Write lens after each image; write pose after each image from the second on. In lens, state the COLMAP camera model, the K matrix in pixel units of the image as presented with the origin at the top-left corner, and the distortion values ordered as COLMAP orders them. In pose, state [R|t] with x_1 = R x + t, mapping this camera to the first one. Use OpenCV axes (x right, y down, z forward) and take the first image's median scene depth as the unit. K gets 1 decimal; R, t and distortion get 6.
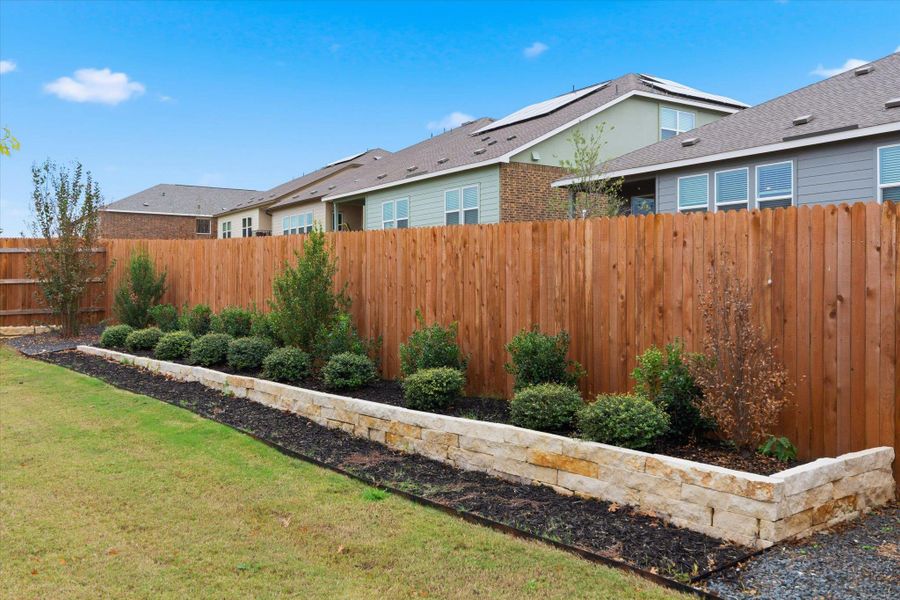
lens RADIAL K [[862.8, 0, 450.0], [0, 862.8, 300.0], [0, 0, 1]] dist [0.006457, 0.012860]
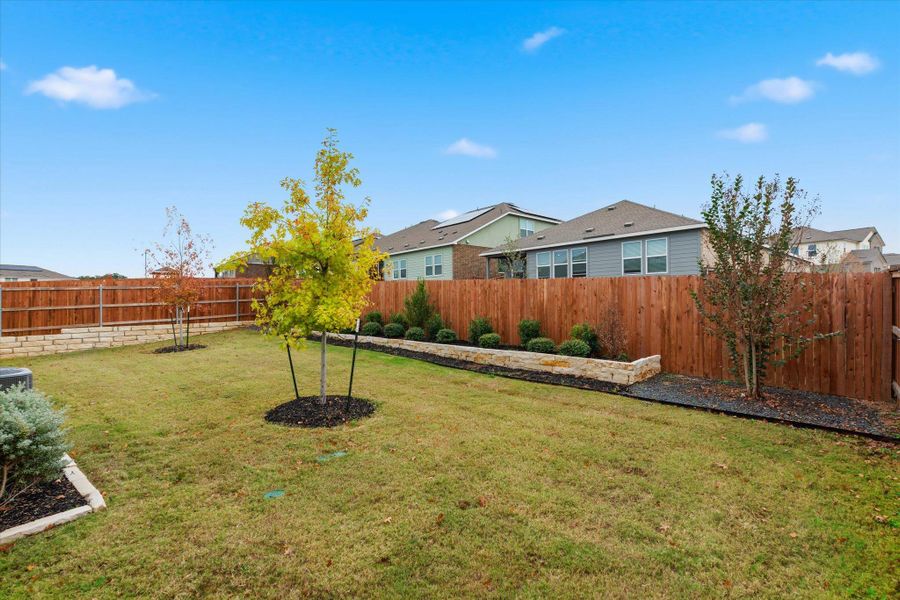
lens RADIAL K [[419.1, 0, 449.9], [0, 419.1, 311.2], [0, 0, 1]] dist [0.001211, -0.000184]
pose [[0.993566, -0.010468, 0.112766, -0.288416], [0.008863, 0.999852, 0.014721, -0.011670], [-0.112903, -0.013627, 0.993513, -0.291026]]
